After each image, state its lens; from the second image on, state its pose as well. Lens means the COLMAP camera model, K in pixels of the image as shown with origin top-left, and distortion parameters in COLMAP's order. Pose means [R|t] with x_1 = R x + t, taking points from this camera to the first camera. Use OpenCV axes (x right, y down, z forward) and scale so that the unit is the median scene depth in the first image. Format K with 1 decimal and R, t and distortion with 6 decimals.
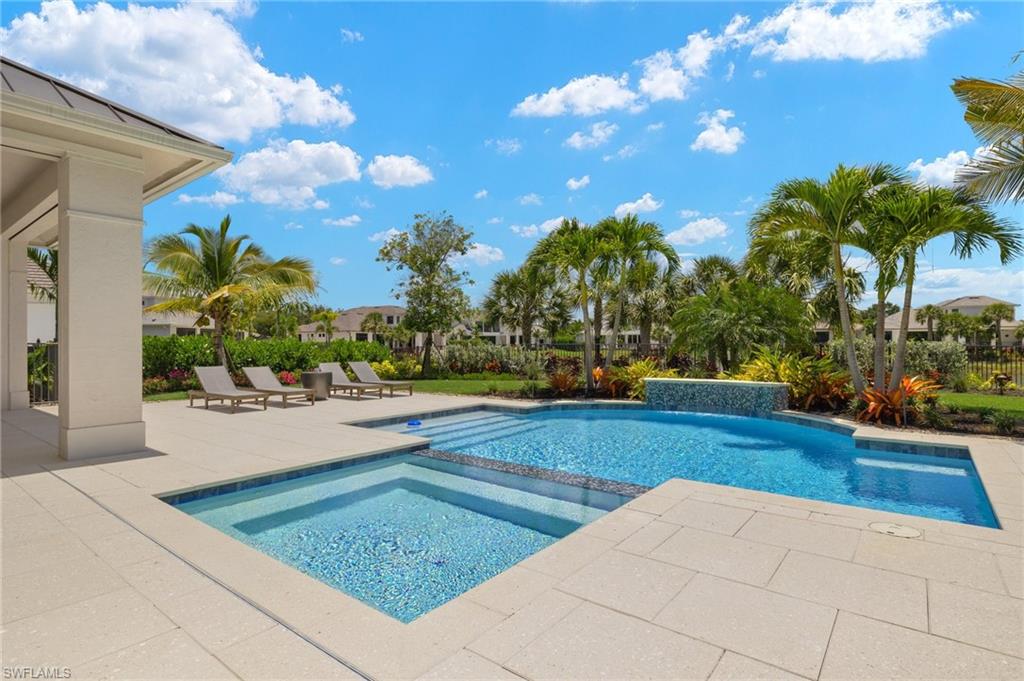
lens RADIAL K [[510.5, 0, 512.0], [0, 510.5, 340.5], [0, 0, 1]] dist [-0.002453, -0.000156]
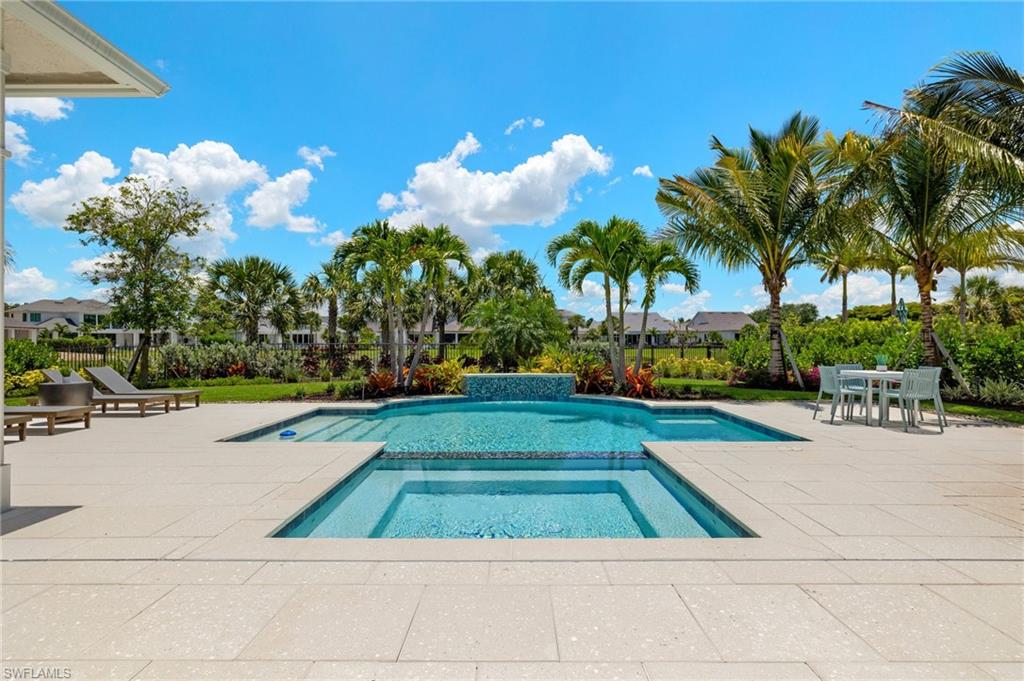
lens RADIAL K [[506.5, 0, 512.0], [0, 506.5, 340.5], [0, 0, 1]] dist [0.000691, 0.000876]
pose [[0.791814, 0.004752, 0.610744, -0.190356], [-0.004826, 0.999987, -0.001523, 0.000460], [-0.610744, -0.001742, 0.791827, 0.030661]]
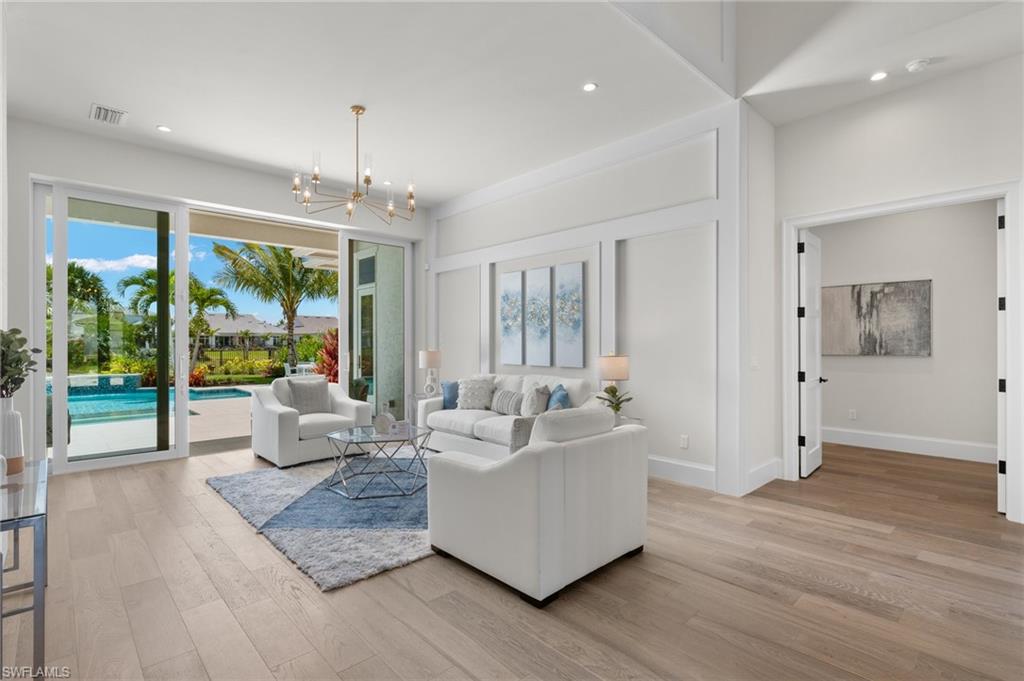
lens RADIAL K [[485.6, 0, 512.0], [0, 485.6, 340.5], [0, 0, 1]] dist [-0.003863, 0.000309]
pose [[0.152661, 0.006835, 0.988255, -0.499995], [-0.003887, 0.999973, -0.006316, -0.015421], [-0.988271, -0.002877, 0.152683, -0.307278]]
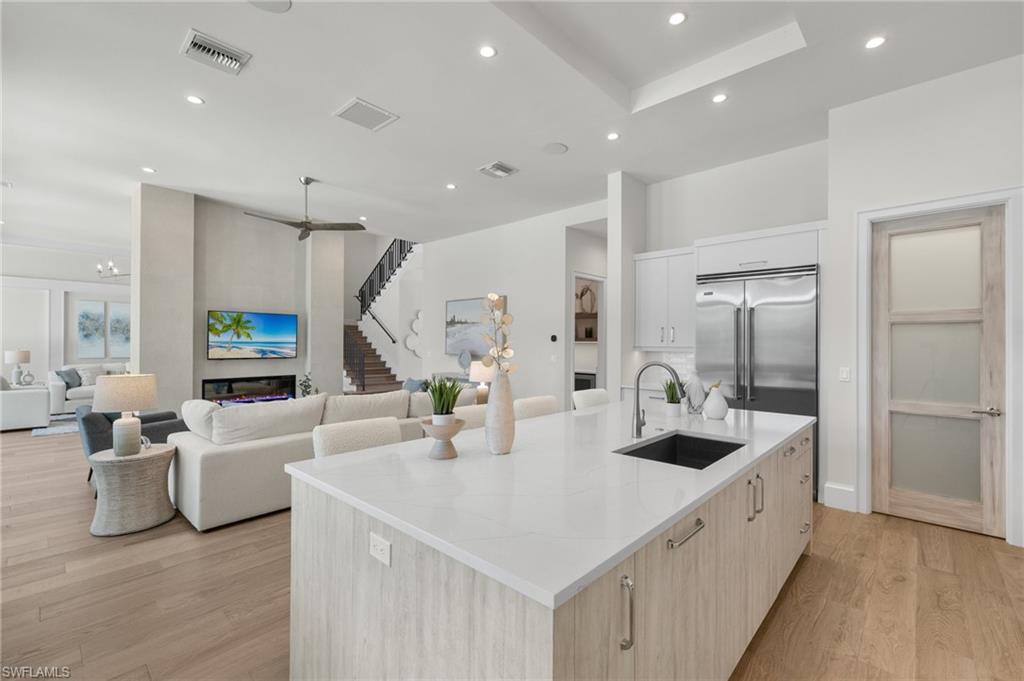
lens RADIAL K [[447.5, 0, 512.0], [0, 447.5, 340.5], [0, 0, 1]] dist [0.016370, -0.000256]
pose [[-0.996059, 0.000905, 0.088684, -0.682730], [0.000021, 0.999950, -0.009970, -0.015452], [-0.088688, -0.009929, -0.996010, 0.209866]]
